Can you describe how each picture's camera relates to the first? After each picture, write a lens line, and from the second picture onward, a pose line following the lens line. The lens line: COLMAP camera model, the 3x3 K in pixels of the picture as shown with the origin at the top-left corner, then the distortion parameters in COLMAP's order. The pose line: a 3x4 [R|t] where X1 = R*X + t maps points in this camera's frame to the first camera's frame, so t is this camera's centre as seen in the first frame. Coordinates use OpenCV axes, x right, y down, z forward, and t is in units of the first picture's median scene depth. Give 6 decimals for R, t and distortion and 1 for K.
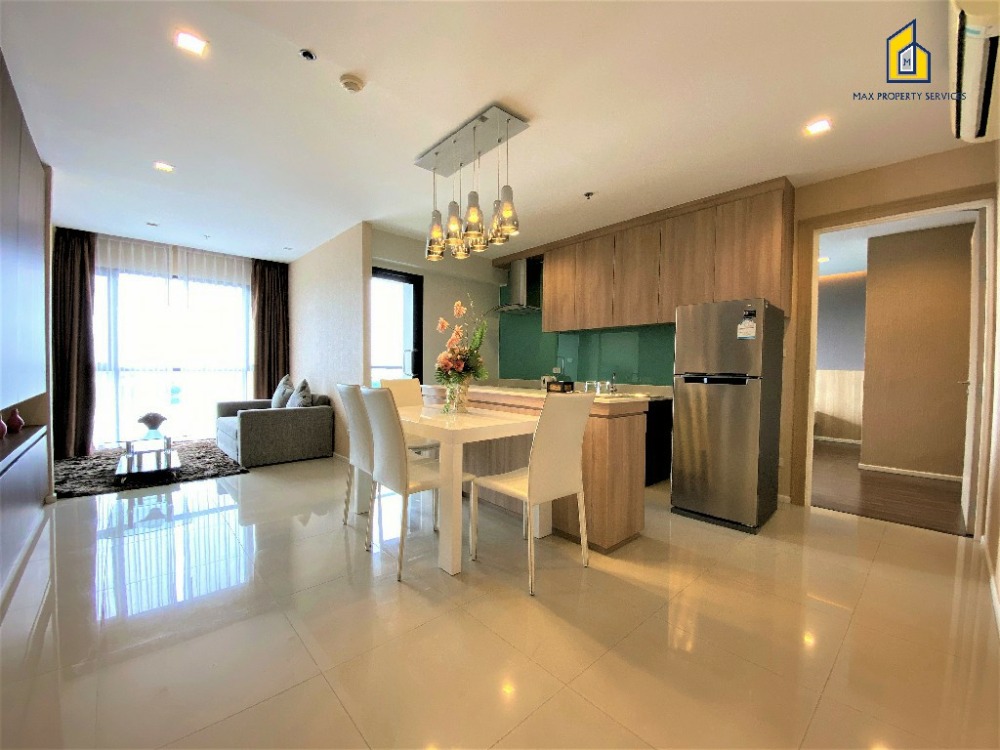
lens RADIAL K [[407.1, 0, 495.4], [0, 407.1, 377.4], [0, 0, 1]] dist [0.025181, -0.021450]
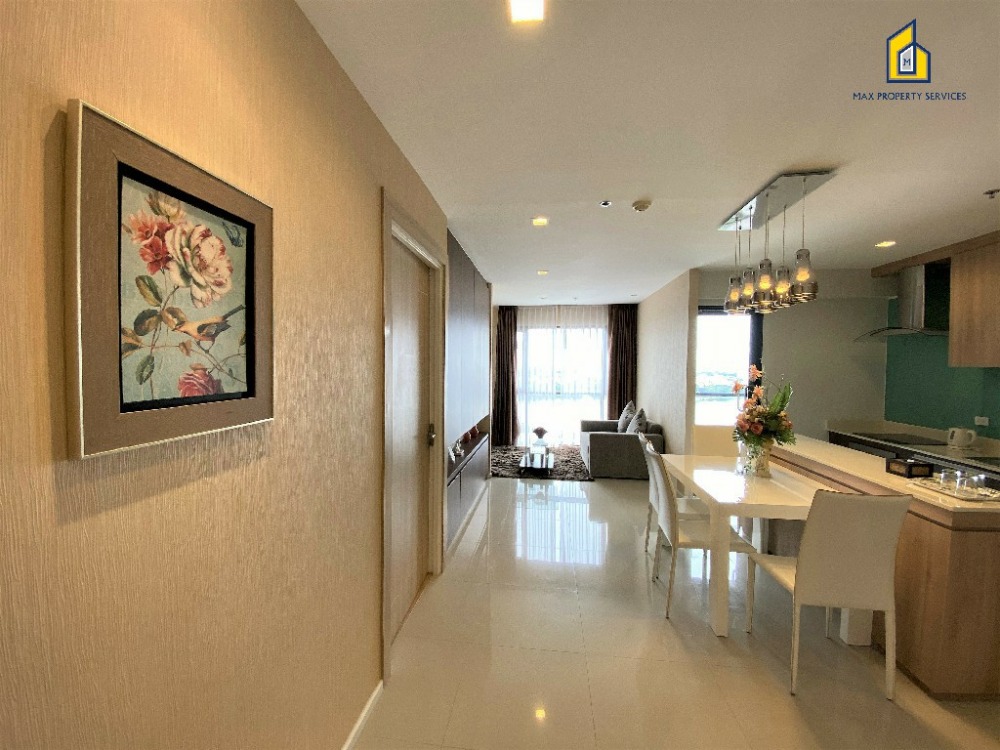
lens RADIAL K [[403.7, 0, 486.5], [0, 403.7, 374.9], [0, 0, 1]] dist [0.000922, -0.011663]
pose [[0.634089, 0.010760, -0.773186, 0.168434], [-0.018794, 0.999822, -0.001499, -0.099083], [0.773032, 0.015482, 0.634178, -0.077261]]
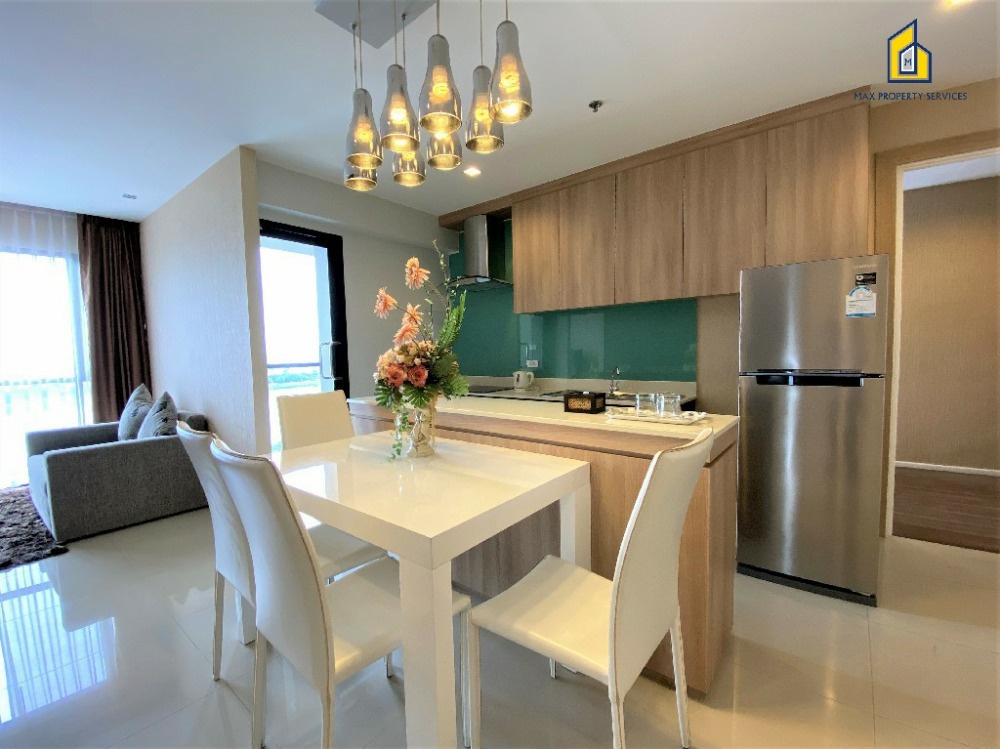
lens RADIAL K [[428.8, 0, 496.6], [0, 428.8, 377.8], [0, 0, 1]] dist [0.010835, -0.014347]
pose [[0.986659, -0.044662, 0.156551, -0.052076], [0.039071, 0.998490, 0.038612, -0.031046], [-0.158040, -0.031980, 0.986915, 0.278414]]
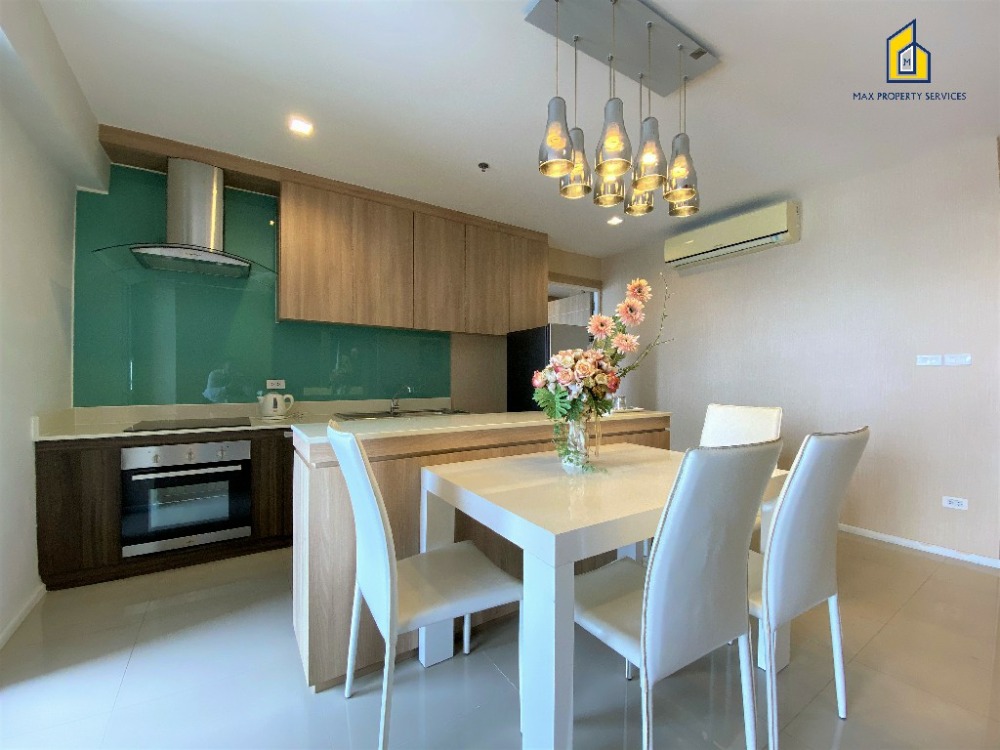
lens RADIAL K [[407.1, 0, 495.4], [0, 407.1, 377.4], [0, 0, 1]] dist [0.025181, -0.021450]
pose [[0.165924, -0.014647, 0.986030, -0.490613], [0.019769, 0.999738, 0.011524, -0.035477], [-0.985940, 0.017580, 0.166170, 0.738756]]
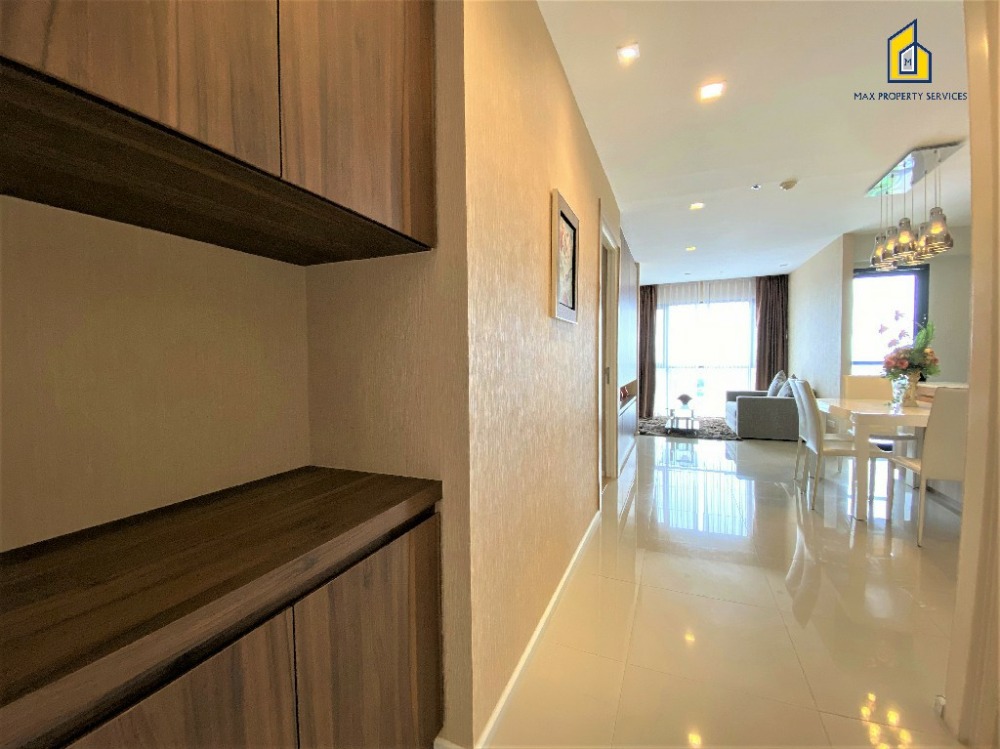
lens RADIAL K [[414.5, 0, 484.0], [0, 414.5, 373.4], [0, 0, 1]] dist [-0.001192, -0.010416]
pose [[0.392572, 0.012891, -0.919631, 0.347343], [-0.011874, 0.999889, 0.008948, 0.001128], [0.919645, 0.007407, 0.392682, -0.361422]]
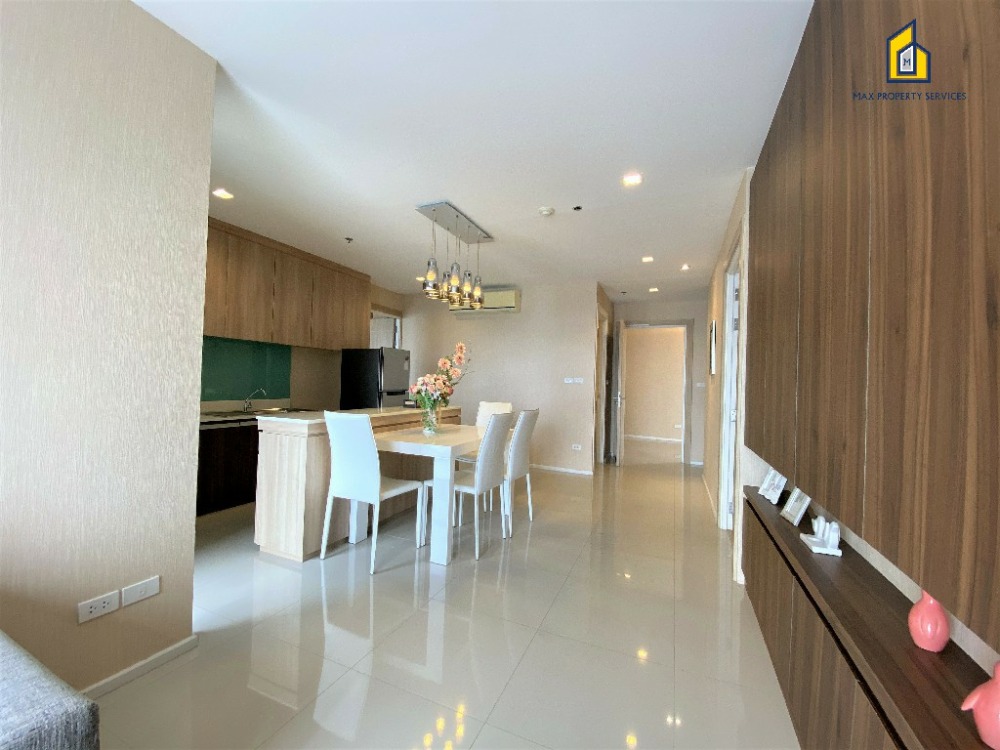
lens RADIAL K [[407.1, 0, 495.4], [0, 407.1, 377.4], [0, 0, 1]] dist [0.025181, -0.021450]
pose [[-0.410733, -0.018527, 0.911568, -0.880604], [-0.015785, 0.999788, 0.013207, -0.064546], [-0.911619, -0.008964, -0.410938, 0.950016]]
